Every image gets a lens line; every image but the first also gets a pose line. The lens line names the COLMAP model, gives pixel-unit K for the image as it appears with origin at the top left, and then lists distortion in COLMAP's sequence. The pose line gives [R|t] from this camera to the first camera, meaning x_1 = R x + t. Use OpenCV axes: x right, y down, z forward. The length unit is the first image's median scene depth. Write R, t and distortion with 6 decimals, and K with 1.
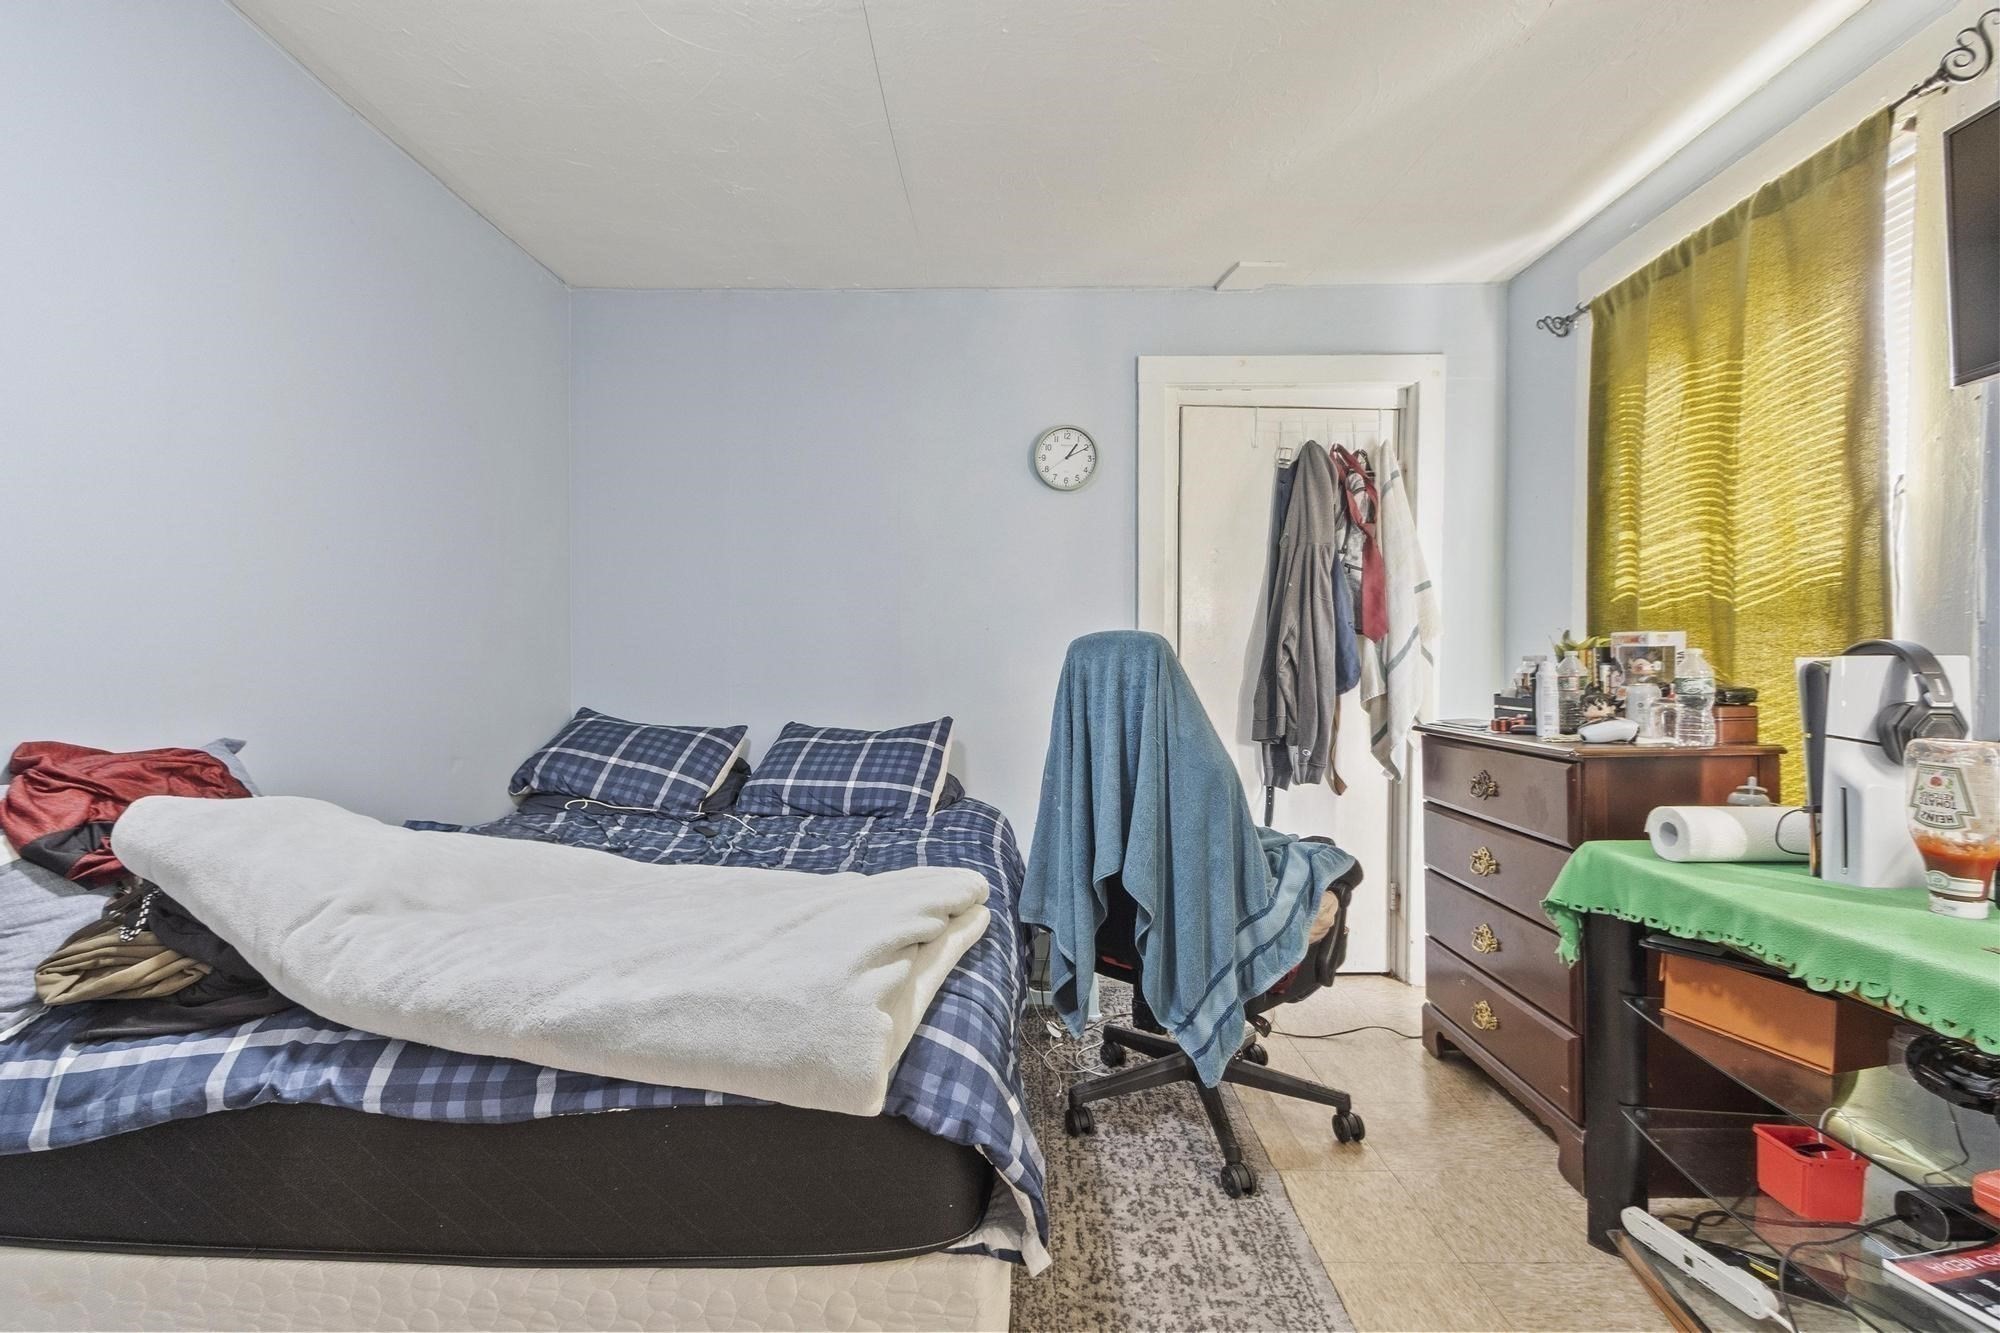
lens RADIAL K [[894.2, 0, 993.1], [0, 894.2, 668.4], [0, 0, 1]] dist [-0.001625, 0.000889]
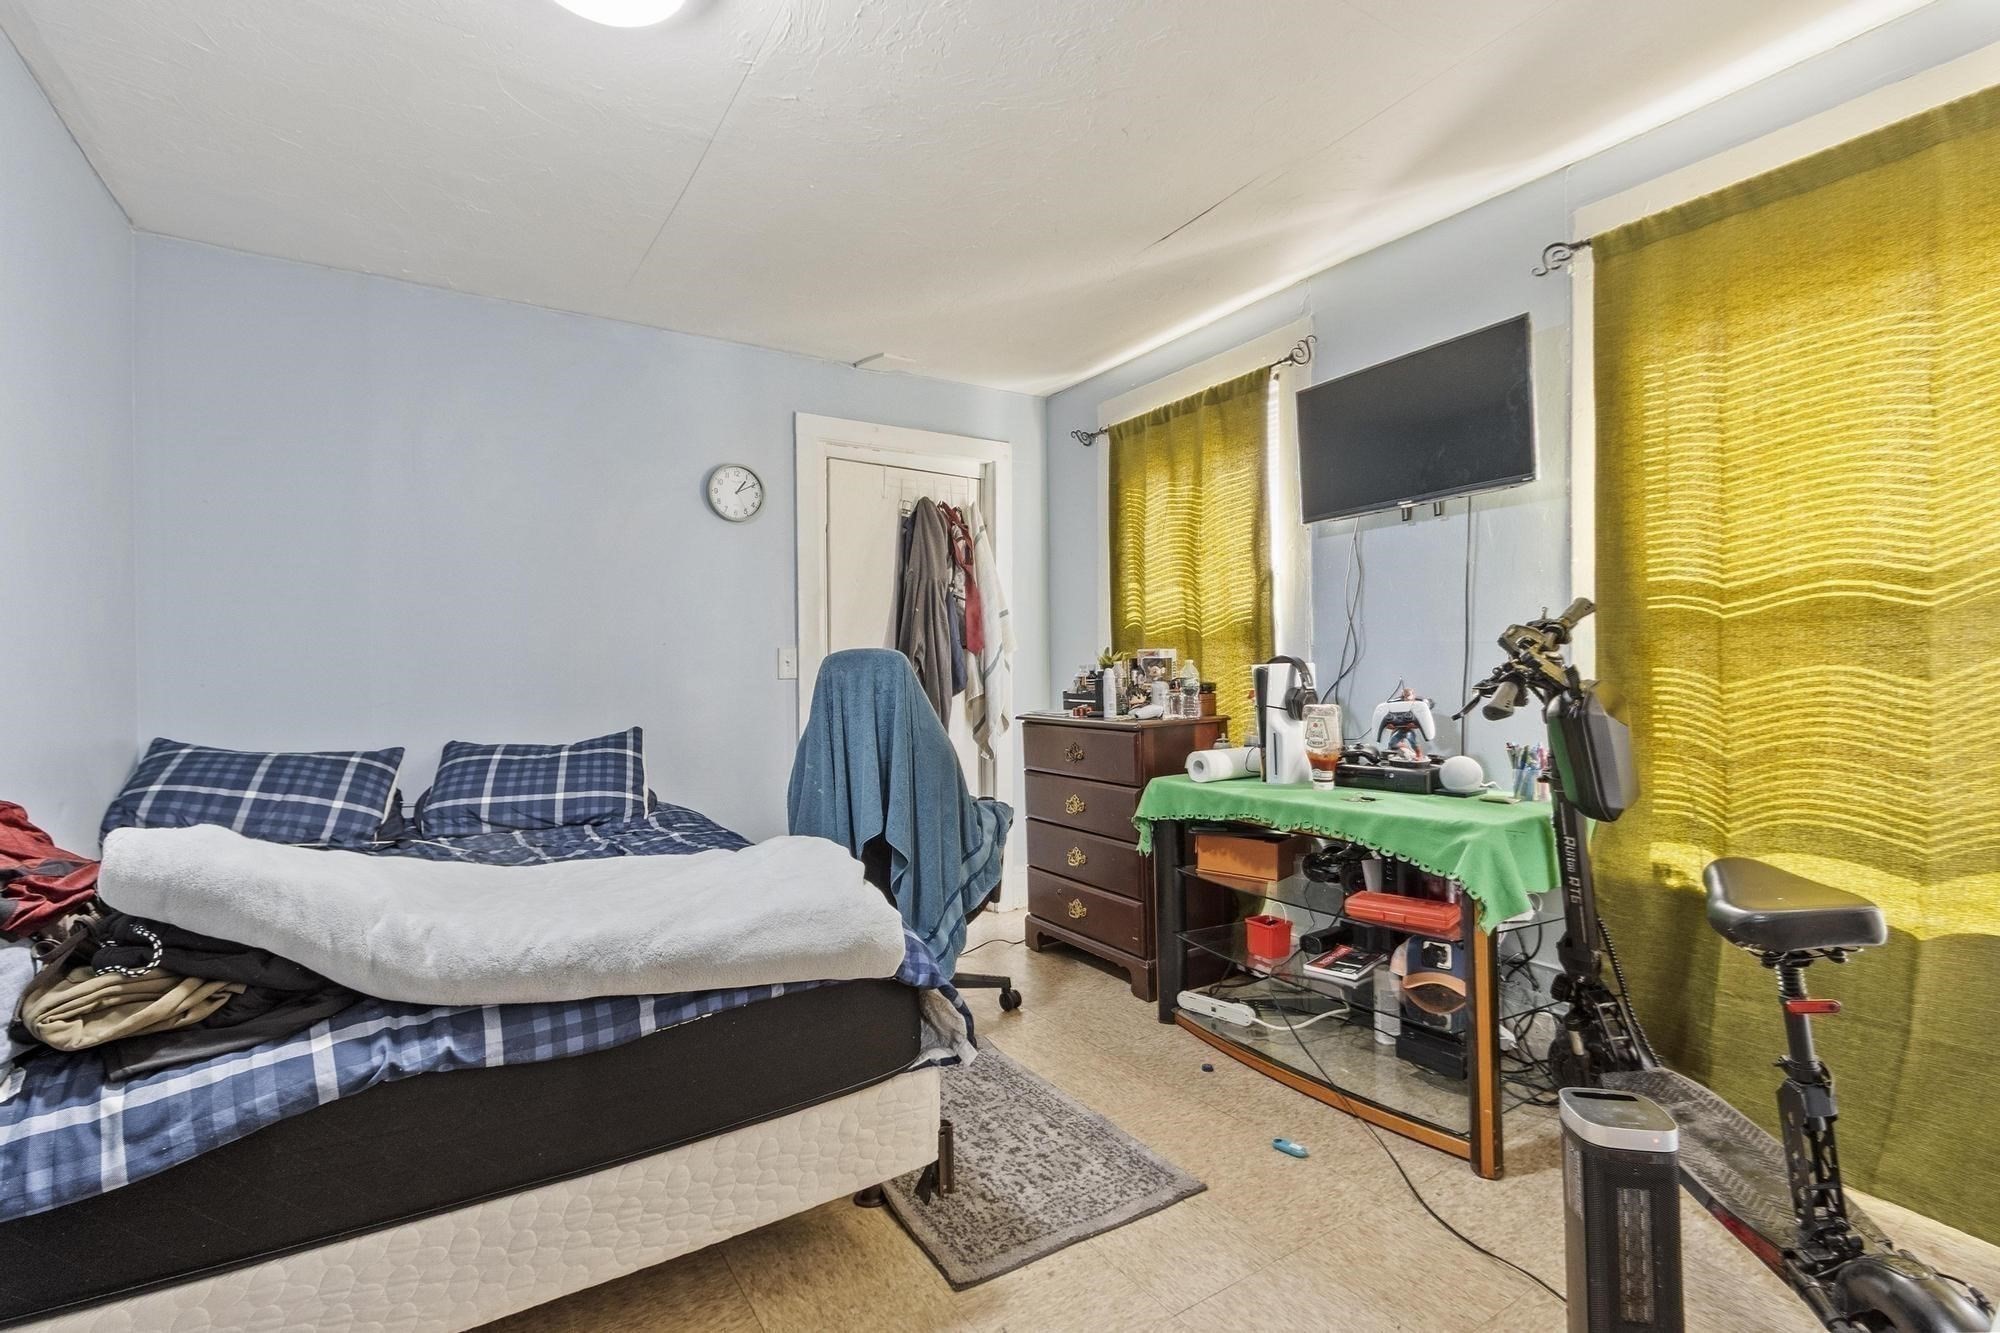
lens RADIAL K [[894.2, 0, 1004.0], [0, 894.2, 665.0], [0, 0, 1]] dist [-0.001625, 0.000889]
pose [[0.831500, -0.010000, 0.555435, -0.438808], [0.017988, 0.999798, -0.008929, -0.003466], [-0.555234, 0.017416, 0.831512, -0.199577]]
